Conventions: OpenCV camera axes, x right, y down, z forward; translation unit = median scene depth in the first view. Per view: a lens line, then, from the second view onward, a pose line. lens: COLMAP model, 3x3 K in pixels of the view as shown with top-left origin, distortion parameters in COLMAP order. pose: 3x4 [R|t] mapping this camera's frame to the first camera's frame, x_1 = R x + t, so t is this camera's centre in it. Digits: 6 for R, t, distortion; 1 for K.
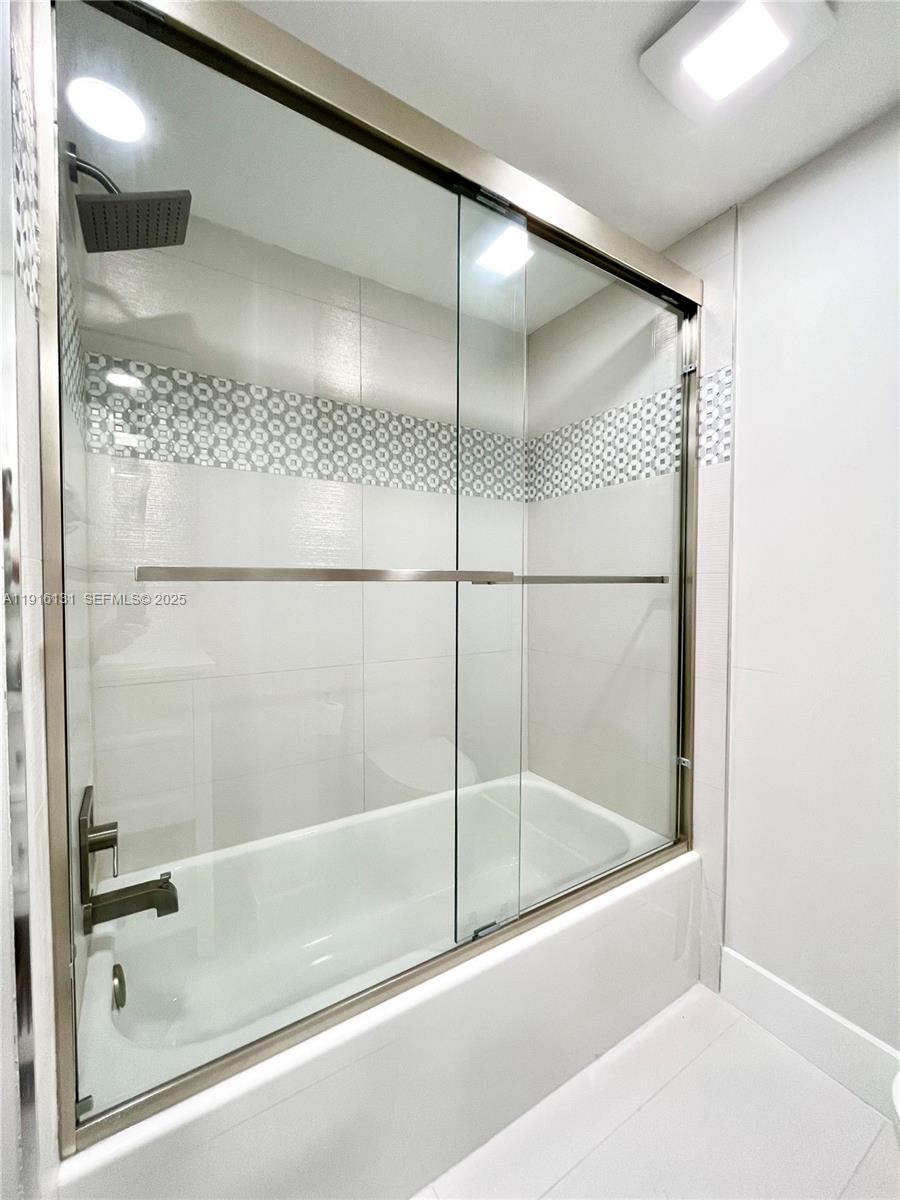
lens RADIAL K [[475.4, 0, 446.3], [0, 475.4, 593.5], [0, 0, 1]] dist [-0.007563, 0.000232]
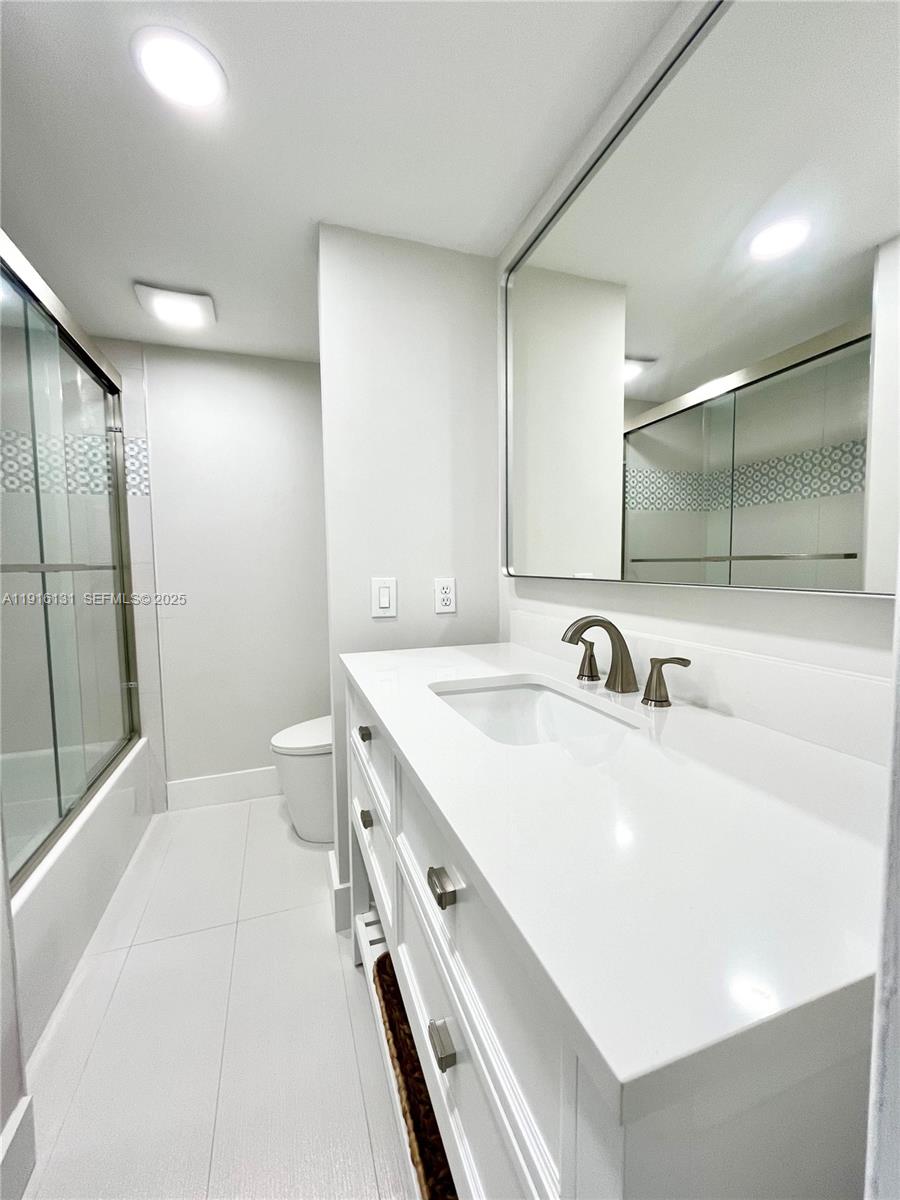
lens RADIAL K [[475.4, 0, 450.8], [0, 475.4, 599.4], [0, 0, 1]] dist [-0.007563, 0.000232]
pose [[0.205162, -0.081311, 0.975345, -0.803979], [0.035437, 0.996507, 0.075621, -0.004585], [-0.978086, 0.019048, 0.207327, -0.364456]]
